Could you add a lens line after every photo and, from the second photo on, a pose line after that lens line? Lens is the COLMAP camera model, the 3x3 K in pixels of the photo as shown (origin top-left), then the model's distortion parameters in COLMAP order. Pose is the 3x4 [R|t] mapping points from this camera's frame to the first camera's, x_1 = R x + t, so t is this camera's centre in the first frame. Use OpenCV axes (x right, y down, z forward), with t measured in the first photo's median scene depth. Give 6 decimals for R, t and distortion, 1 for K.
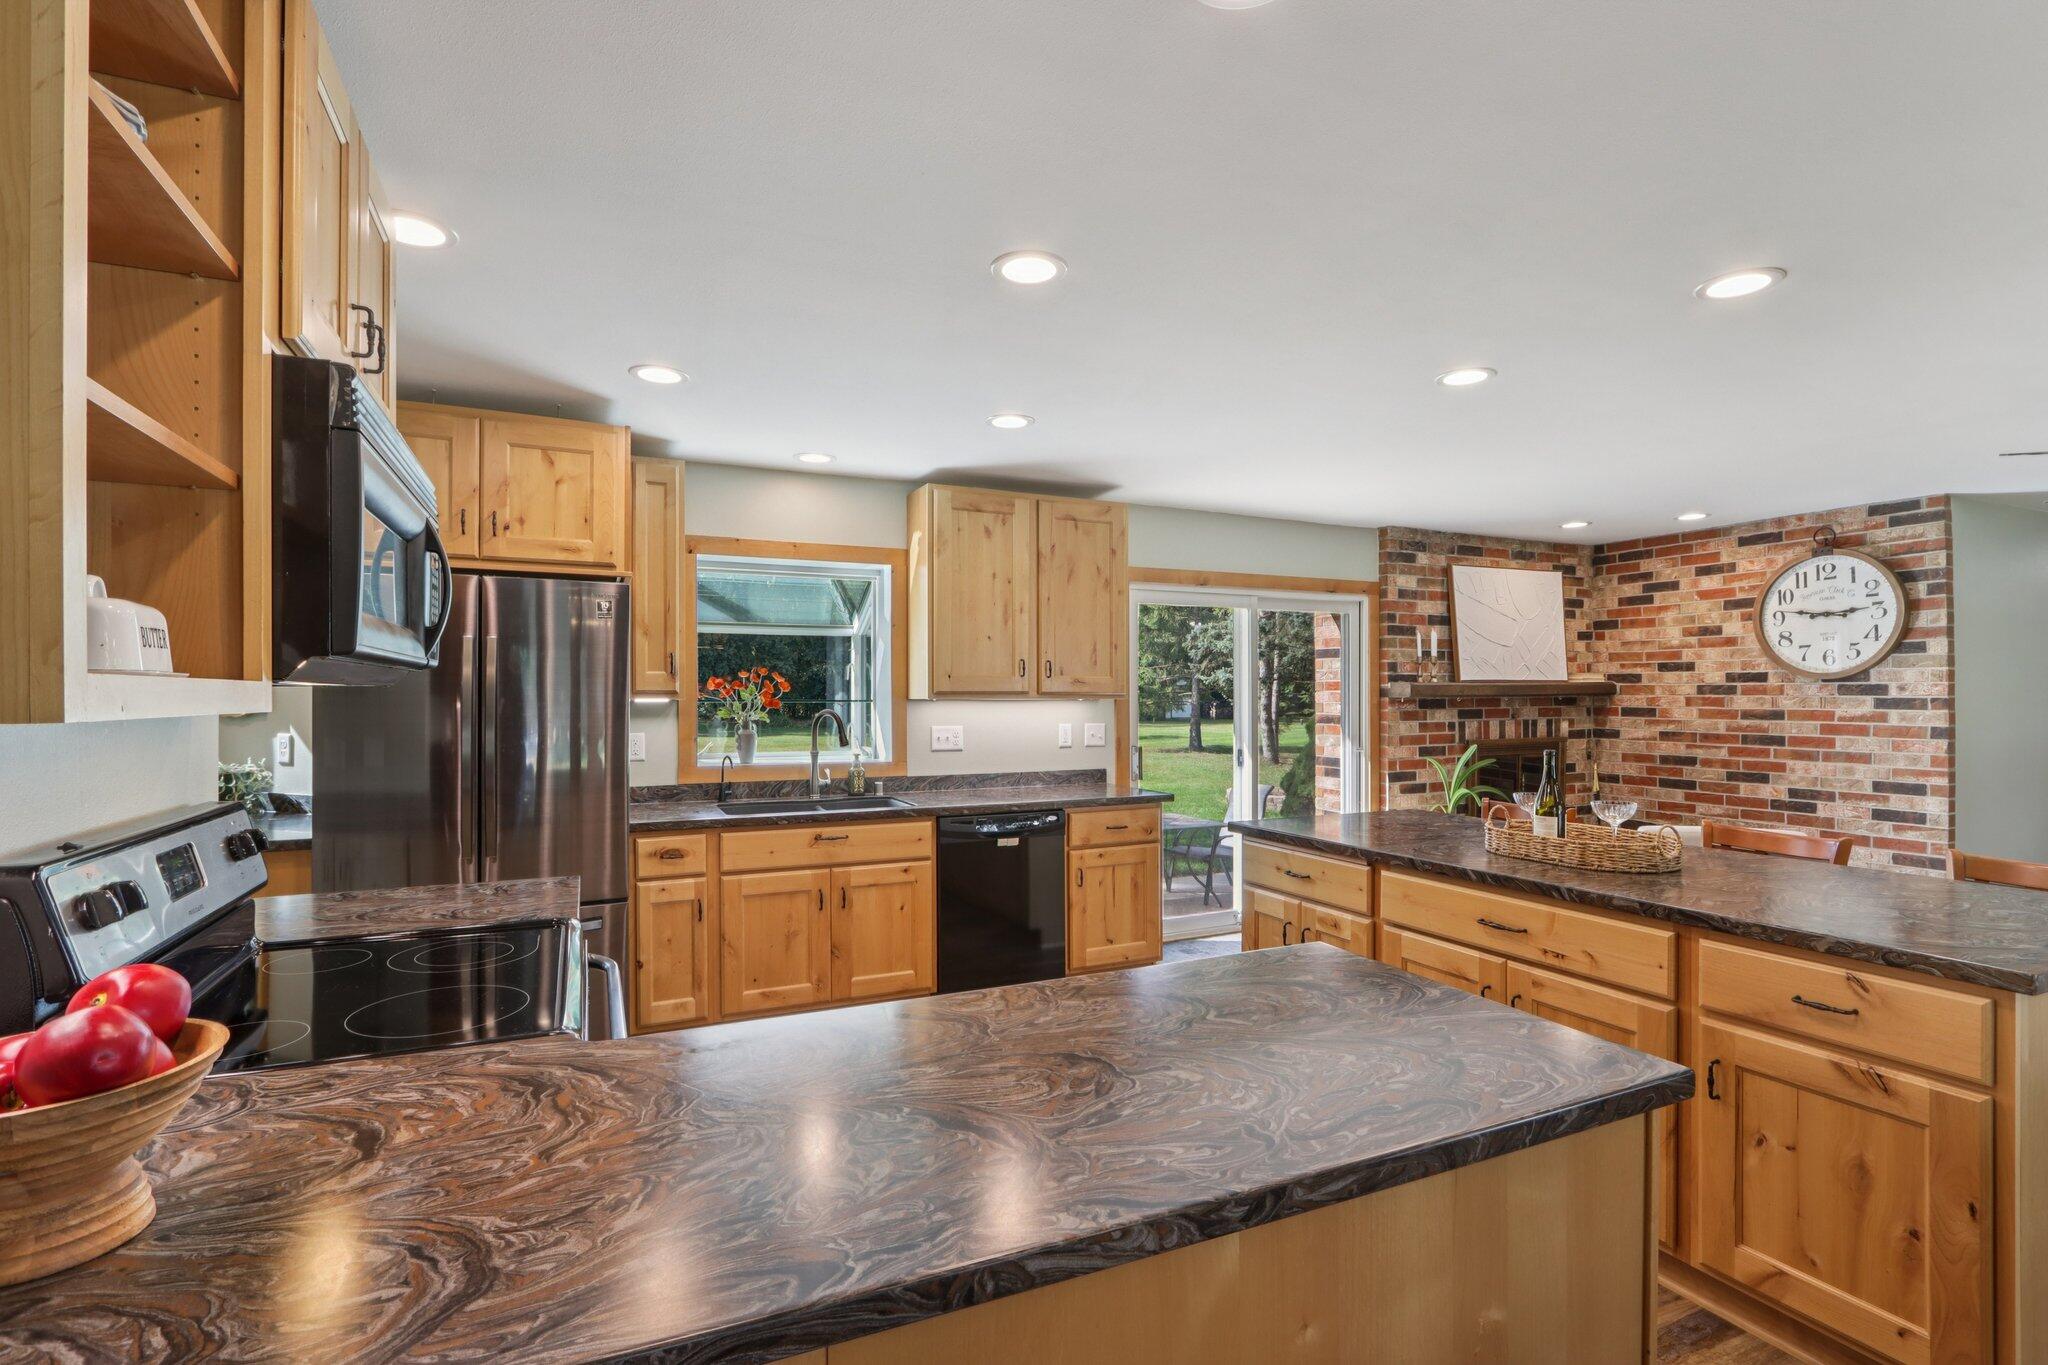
lens RADIAL K [[950.1, 0, 1021.1], [0, 950.1, 689.3], [0, 0, 1]] dist [-0.018748, 0.002022]
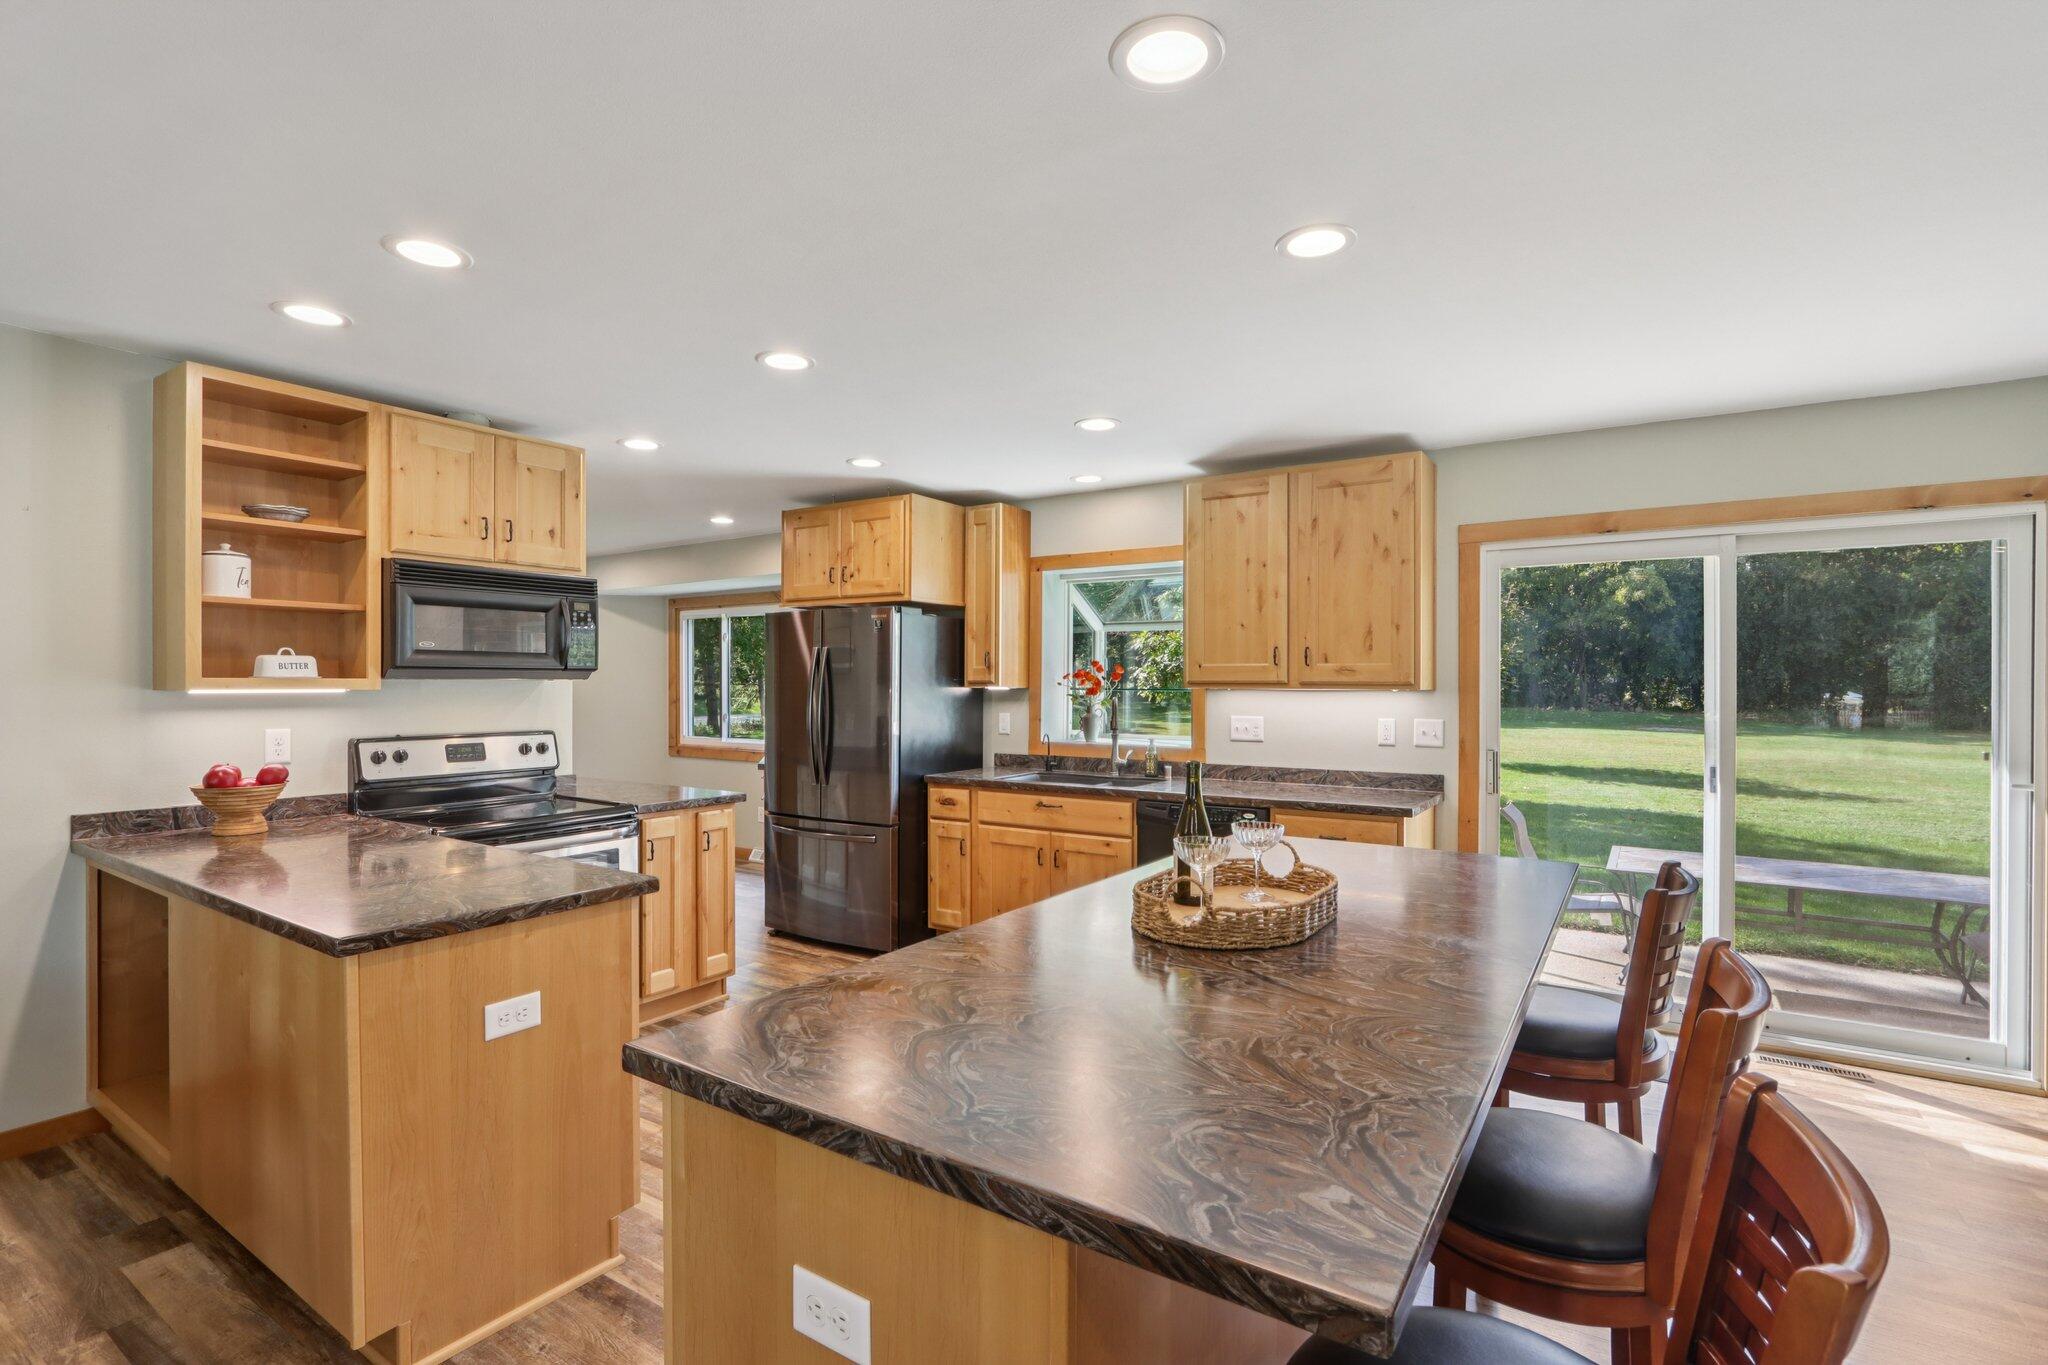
lens RADIAL K [[950.1, 0, 1021.1], [0, 950.1, 689.3], [0, 0, 1]] dist [-0.018748, 0.002022]
pose [[0.529846, 0.006857, -0.848066, 0.637056], [0.003500, 0.999941, 0.010272, -0.000196], [0.848087, -0.008411, 0.529791, 0.282438]]
